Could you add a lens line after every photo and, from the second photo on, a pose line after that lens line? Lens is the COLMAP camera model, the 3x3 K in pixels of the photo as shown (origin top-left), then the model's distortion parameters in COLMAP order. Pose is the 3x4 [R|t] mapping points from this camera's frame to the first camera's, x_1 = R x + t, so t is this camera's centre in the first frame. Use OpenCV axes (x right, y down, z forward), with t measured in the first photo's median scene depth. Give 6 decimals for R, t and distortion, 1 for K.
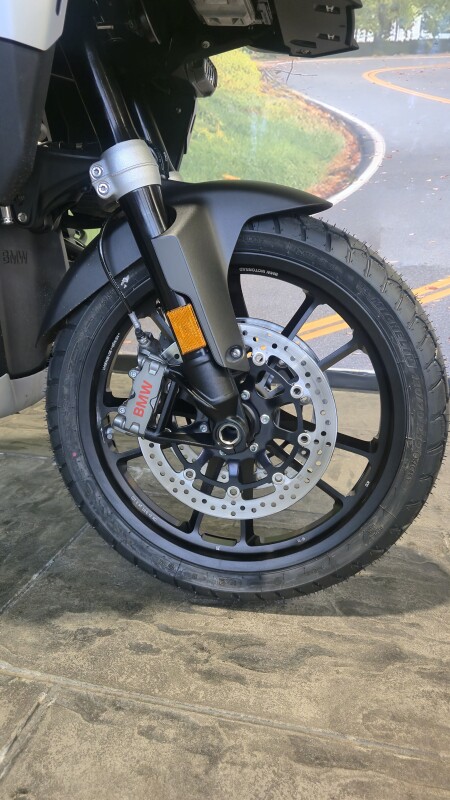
lens RADIAL K [[540.1, 0, 223.3], [0, 540.1, 395.8], [0, 0, 1]] dist [0.056608, -0.050111]
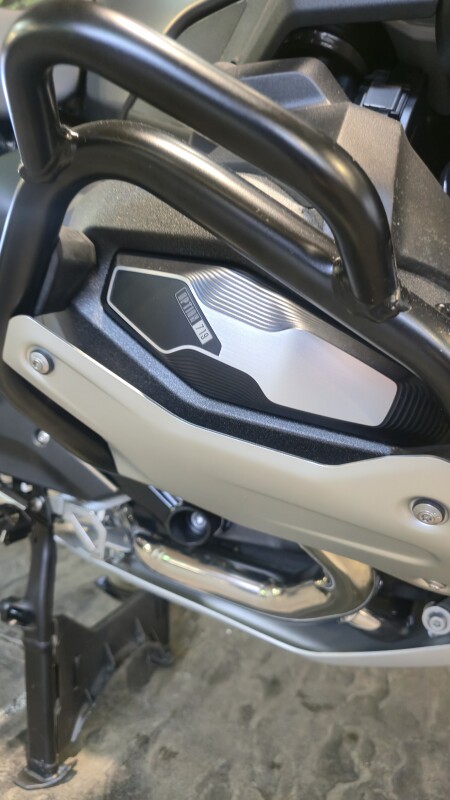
lens RADIAL K [[554.8, 0, 225.0], [0, 554.8, 400.0], [0, 0, 1]] dist [-0.004318, -0.003797]
pose [[0.976614, 0.091706, -0.194463, -0.622441], [-0.112788, 0.988549, -0.100247, -0.119456], [0.183043, 0.119836, 0.975774, 0.365848]]
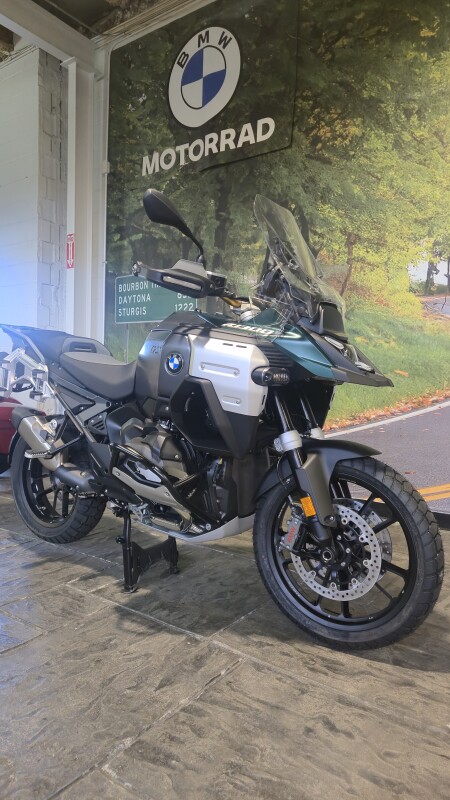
lens RADIAL K [[540.1, 0, 223.3], [0, 540.1, 395.8], [0, 0, 1]] dist [0.056608, -0.050111]
pose [[0.913547, 0.003374, -0.406719, 0.473764], [-0.090766, 0.976440, -0.195773, -0.084102], [0.396476, 0.215764, 0.892330, -1.172040]]
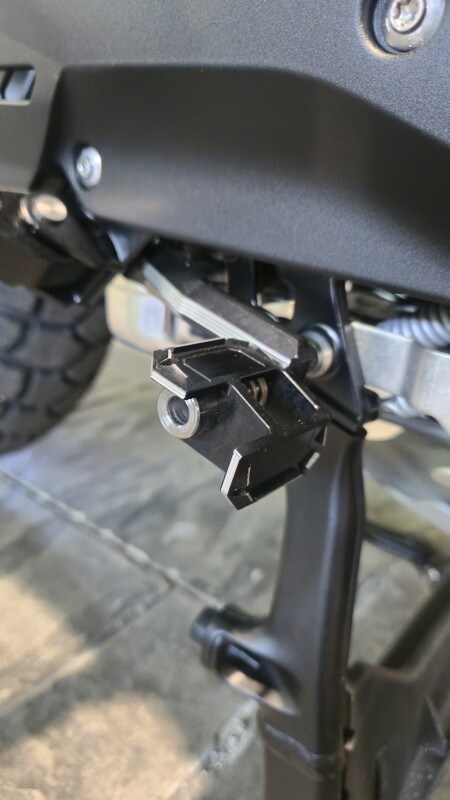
lens RADIAL K [[554.8, 0, 225.0], [0, 554.8, 400.0], [0, 0, 1]] dist [-0.004318, -0.003797]
pose [[0.885476, 0.179912, -0.428443, -0.934160], [-0.131988, 0.981410, 0.139331, -0.036096], [0.445546, -0.066825, 0.892762, 0.847375]]
